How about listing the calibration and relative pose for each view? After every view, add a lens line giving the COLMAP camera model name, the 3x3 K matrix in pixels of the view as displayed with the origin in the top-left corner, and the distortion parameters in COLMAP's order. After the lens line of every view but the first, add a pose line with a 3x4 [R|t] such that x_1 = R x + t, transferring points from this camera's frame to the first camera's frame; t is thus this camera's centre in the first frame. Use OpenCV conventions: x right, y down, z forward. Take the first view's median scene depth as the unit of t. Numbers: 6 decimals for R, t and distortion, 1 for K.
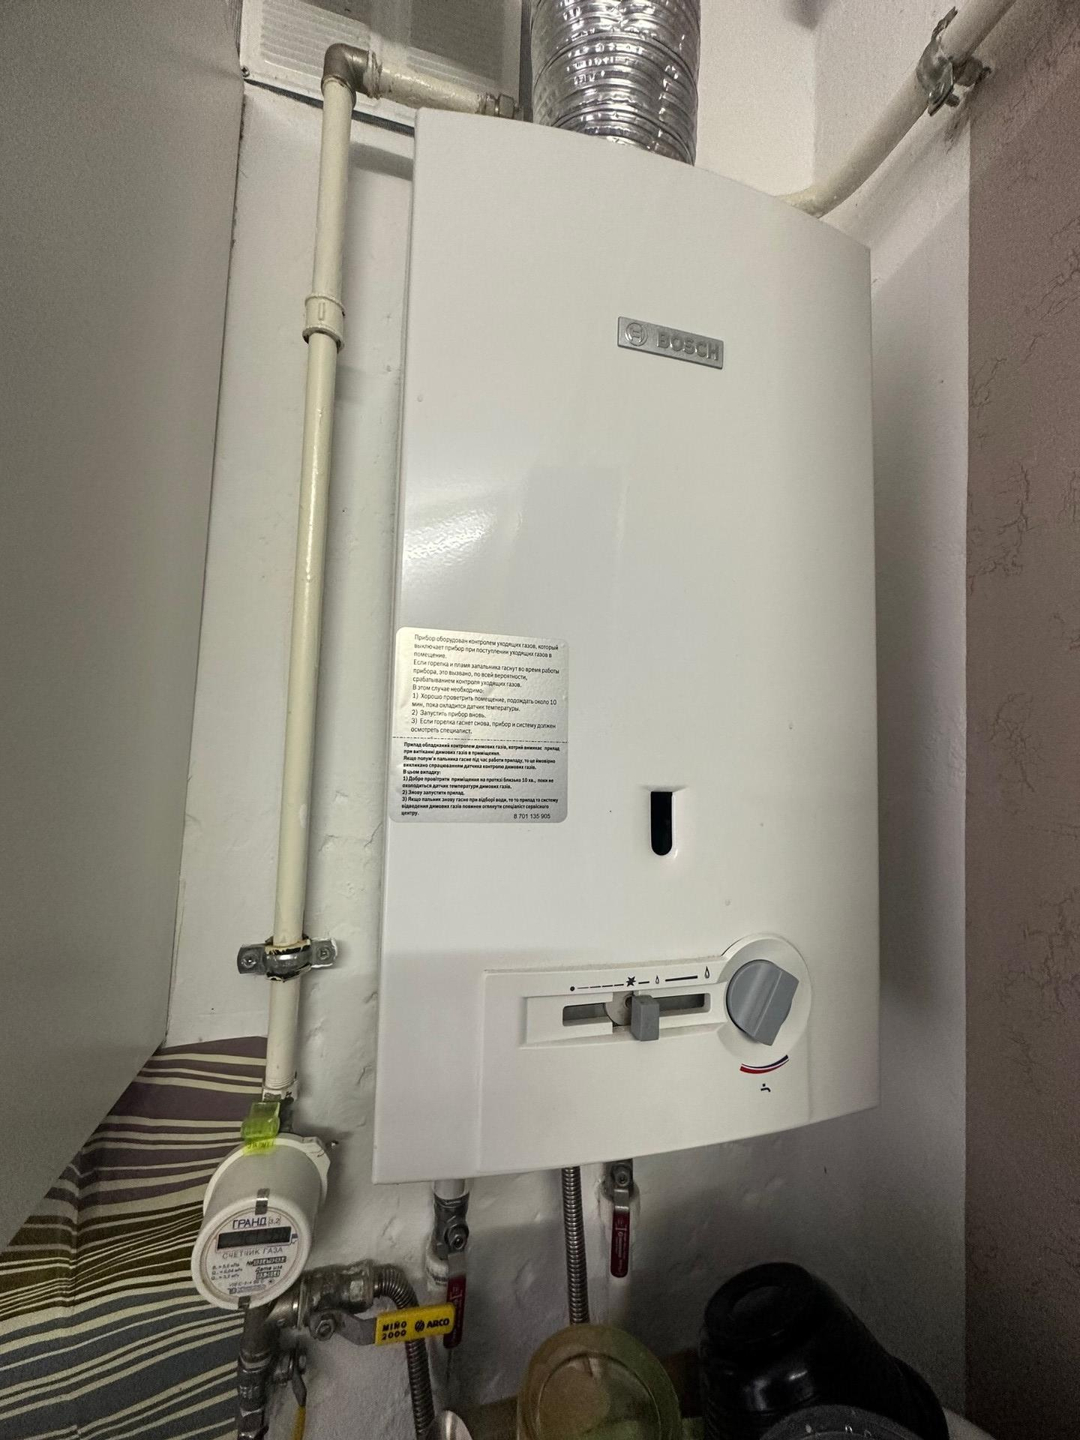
lens RADIAL K [[577.6, 0, 540.2], [0, 577.6, 719.9], [0, 0, 1]] dist [0.003935, 0.000259]
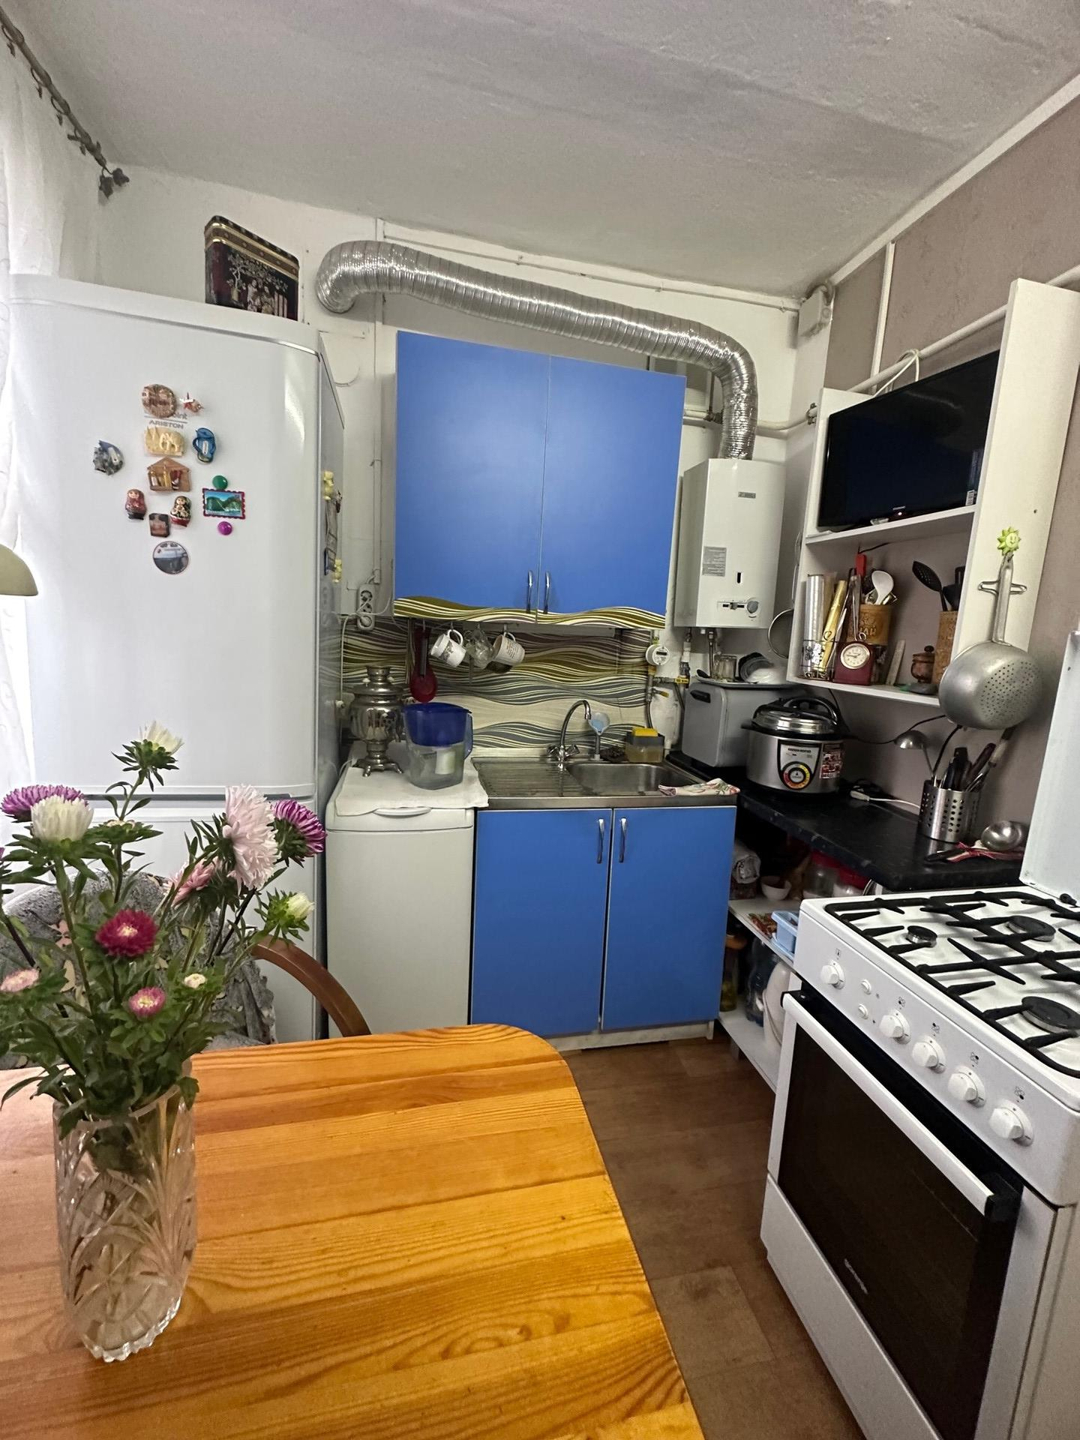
lens RADIAL K [[577.6, 0, 543.6], [0, 577.6, 719.1], [0, 0, 1]] dist [0.003935, 0.000259]
pose [[0.999359, 0.017153, -0.031438, -1.703317], [-0.010404, 0.979031, 0.203444, 0.429281], [0.034268, -0.202986, 0.978582, -5.581739]]
